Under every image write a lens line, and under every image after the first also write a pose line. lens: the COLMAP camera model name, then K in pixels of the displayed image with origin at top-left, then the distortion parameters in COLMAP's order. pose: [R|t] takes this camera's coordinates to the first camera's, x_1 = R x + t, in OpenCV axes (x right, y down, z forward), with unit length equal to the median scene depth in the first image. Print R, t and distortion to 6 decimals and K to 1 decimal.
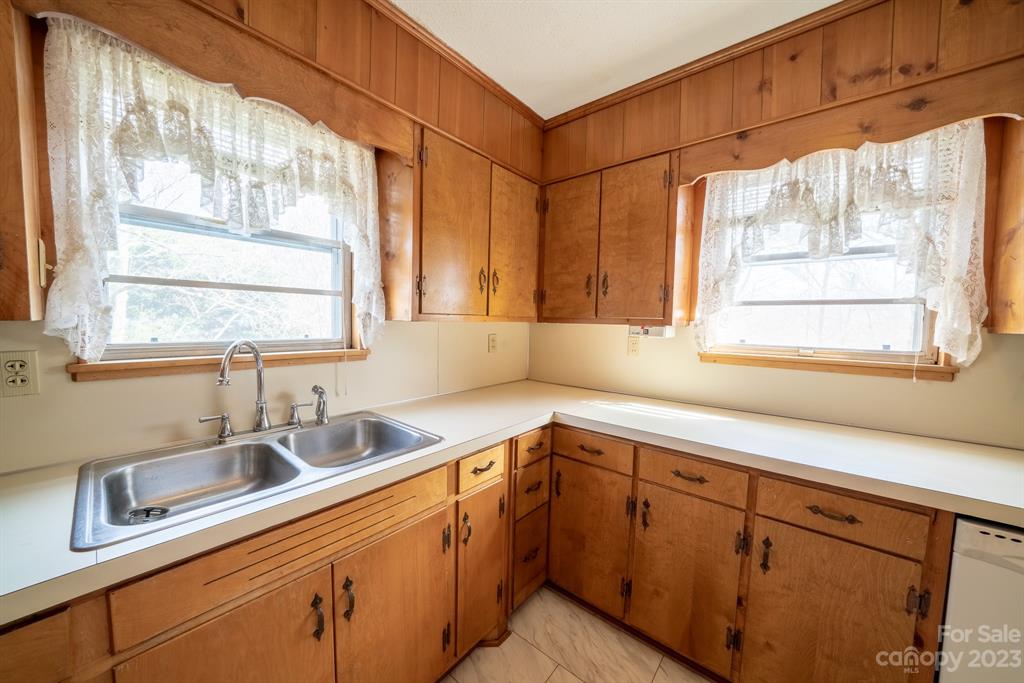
lens RADIAL K [[356.2, 0, 510.4], [0, 356.2, 342.6], [0, 0, 1]] dist [-0.023136, 0.001943]
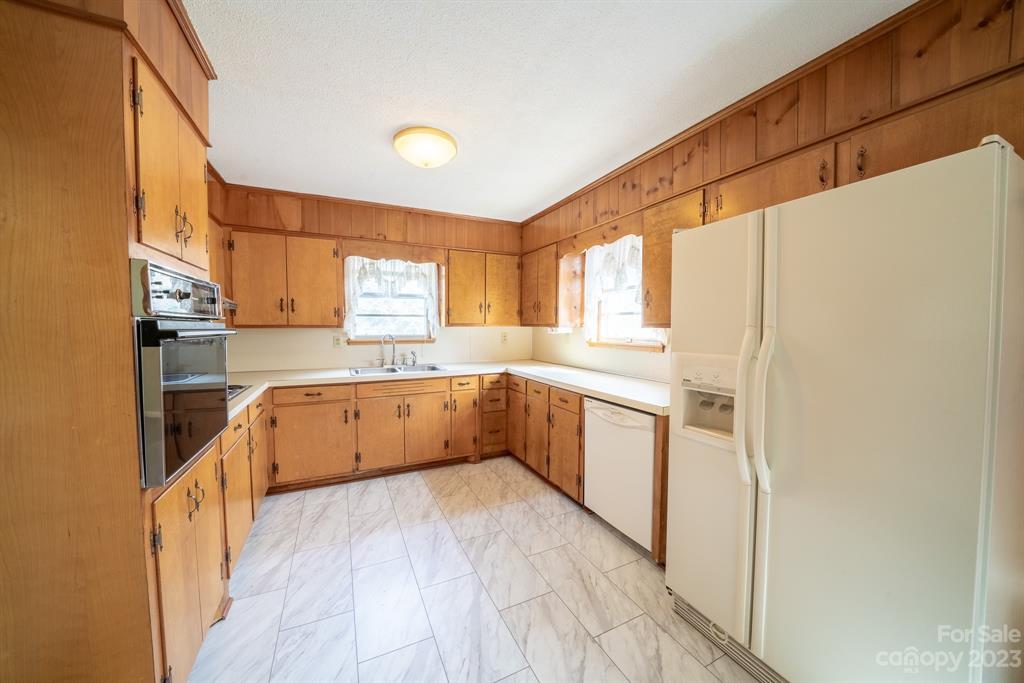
lens RADIAL K [[356.2, 0, 511.2], [0, 356.2, 342.5], [0, 0, 1]] dist [-0.023136, 0.001943]
pose [[0.911624, 0.003191, -0.411013, 1.162364], [-0.009616, 0.999862, -0.013567, 0.079012], [0.410913, 0.016320, 0.911529, -1.079860]]
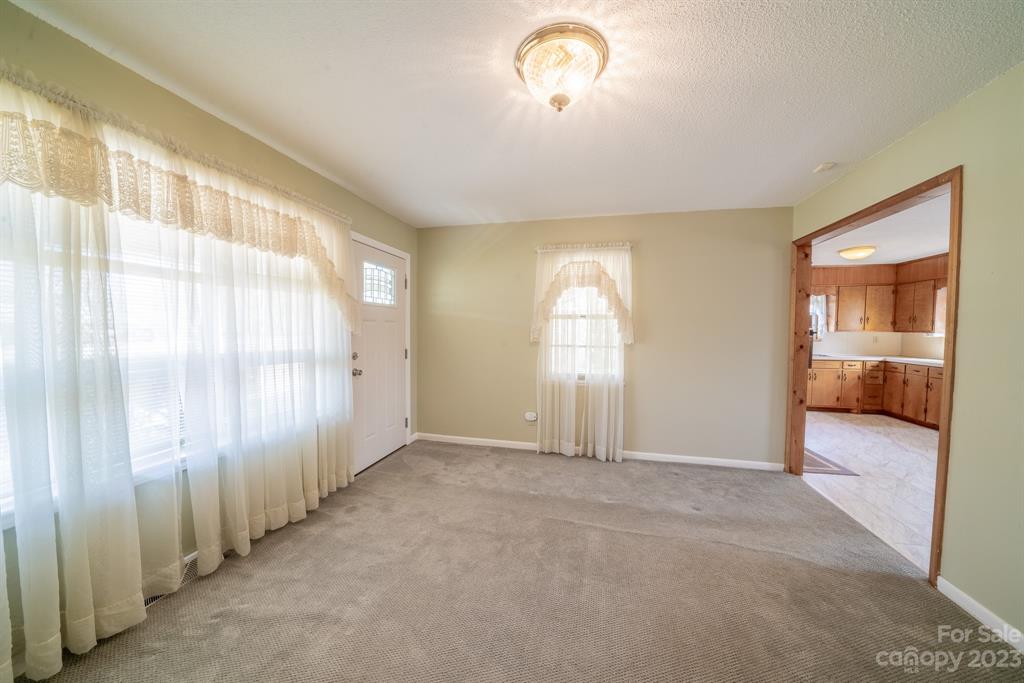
lens RADIAL K [[356.2, 0, 513.9], [0, 356.2, 342.1], [0, 0, 1]] dist [-0.023136, 0.001943]
pose [[0.441814, 0.019702, -0.896890, 1.749320], [-0.052137, 0.998633, -0.003746, 0.272427], [0.895590, 0.048417, 0.442237, -4.193766]]
